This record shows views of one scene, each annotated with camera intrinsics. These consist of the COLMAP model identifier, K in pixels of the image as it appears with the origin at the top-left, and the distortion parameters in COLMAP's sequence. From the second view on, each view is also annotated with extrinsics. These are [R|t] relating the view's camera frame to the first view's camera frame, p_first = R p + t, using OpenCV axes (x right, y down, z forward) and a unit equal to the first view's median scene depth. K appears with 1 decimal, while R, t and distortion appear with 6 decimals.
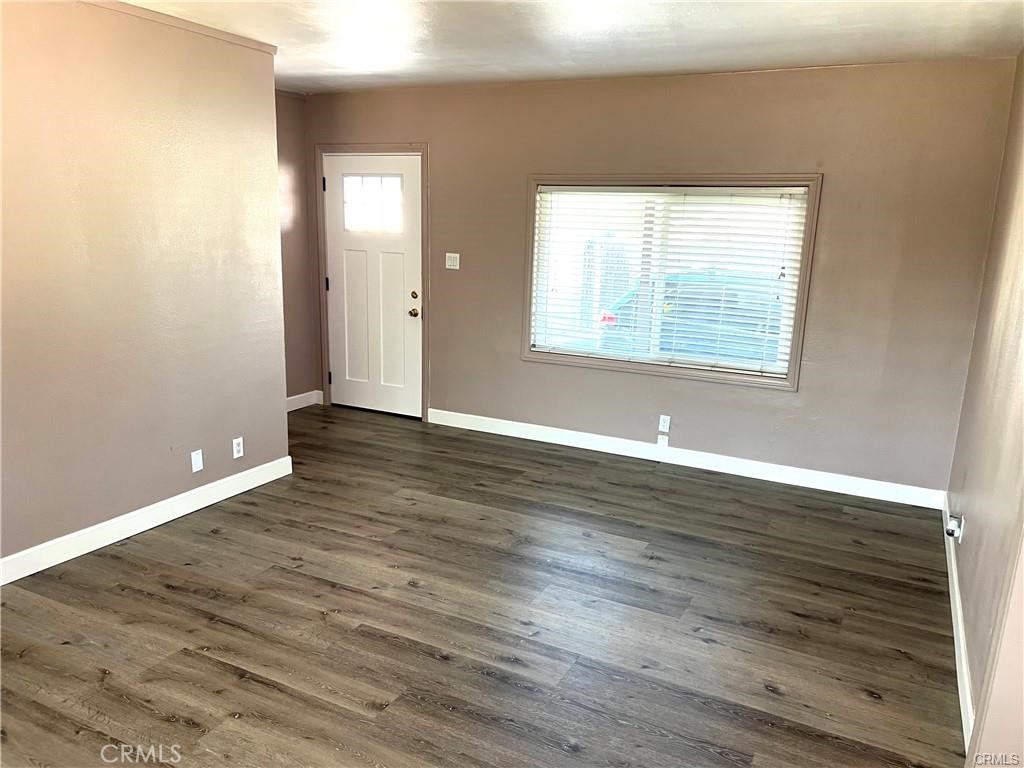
lens RADIAL K [[775.4, 0, 514.8], [0, 775.4, 394.5], [0, 0, 1]] dist [0.064726, -0.067938]
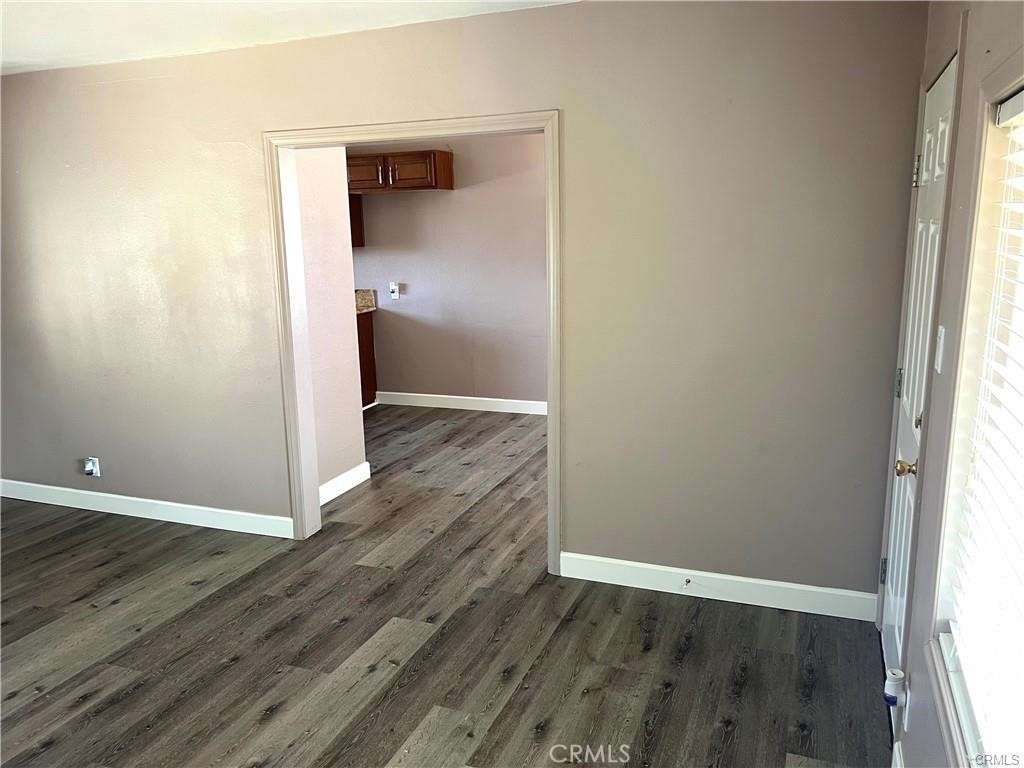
lens RADIAL K [[775.4, 0, 508.6], [0, 775.4, 382.8], [0, 0, 1]] dist [0.064726, -0.067938]
pose [[-0.087438, -0.227926, 0.969744, -0.658833], [0.245837, 0.938427, 0.242731, -0.097034], [-0.965359, 0.259623, -0.026022, 0.303628]]
